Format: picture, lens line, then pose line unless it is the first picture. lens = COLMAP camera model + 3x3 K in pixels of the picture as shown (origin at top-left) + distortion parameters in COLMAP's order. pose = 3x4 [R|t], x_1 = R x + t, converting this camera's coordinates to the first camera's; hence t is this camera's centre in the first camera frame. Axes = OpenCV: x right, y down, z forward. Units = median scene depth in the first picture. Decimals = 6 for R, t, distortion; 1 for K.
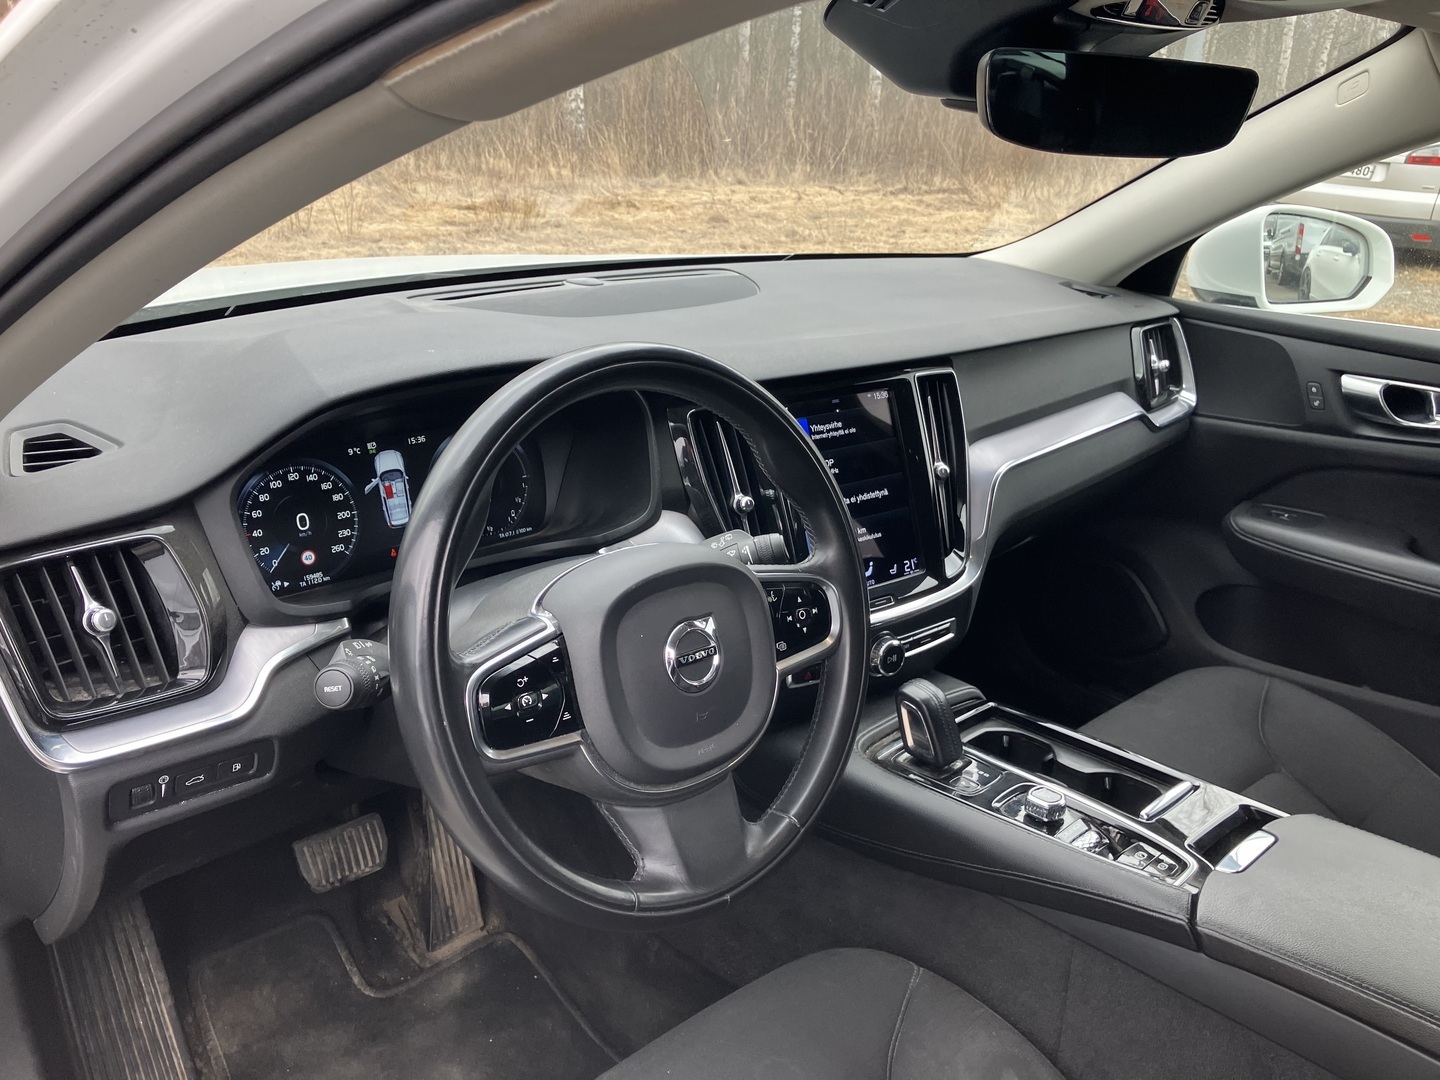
lens RADIAL K [[1187.2, 0, 721.4], [0, 1187.2, 533.3], [0, 0, 1]] dist [0.004115, 0.001349]
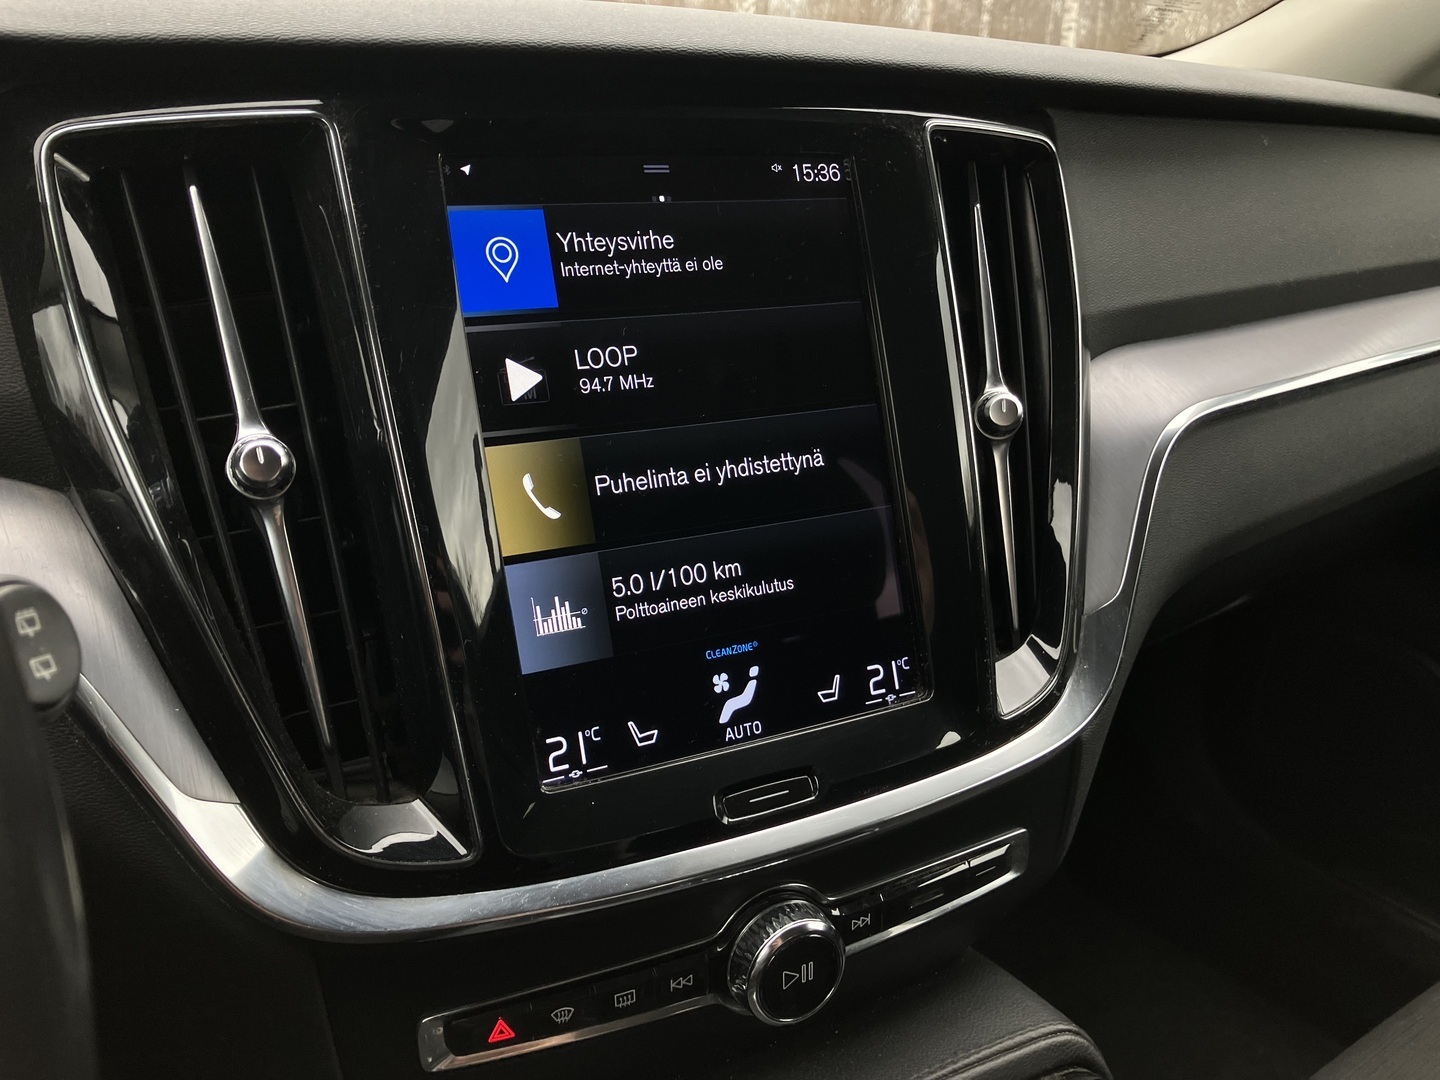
lens RADIAL K [[1187.2, 0, 720.0], [0, 1187.2, 544.0], [0, 0, 1]] dist [0.004115, 0.001349]
pose [[0.990647, 0.040813, -0.130200, 0.159383], [-0.042934, 0.998986, -0.013519, -0.004863], [0.129516, 0.018983, 0.991396, 0.677855]]
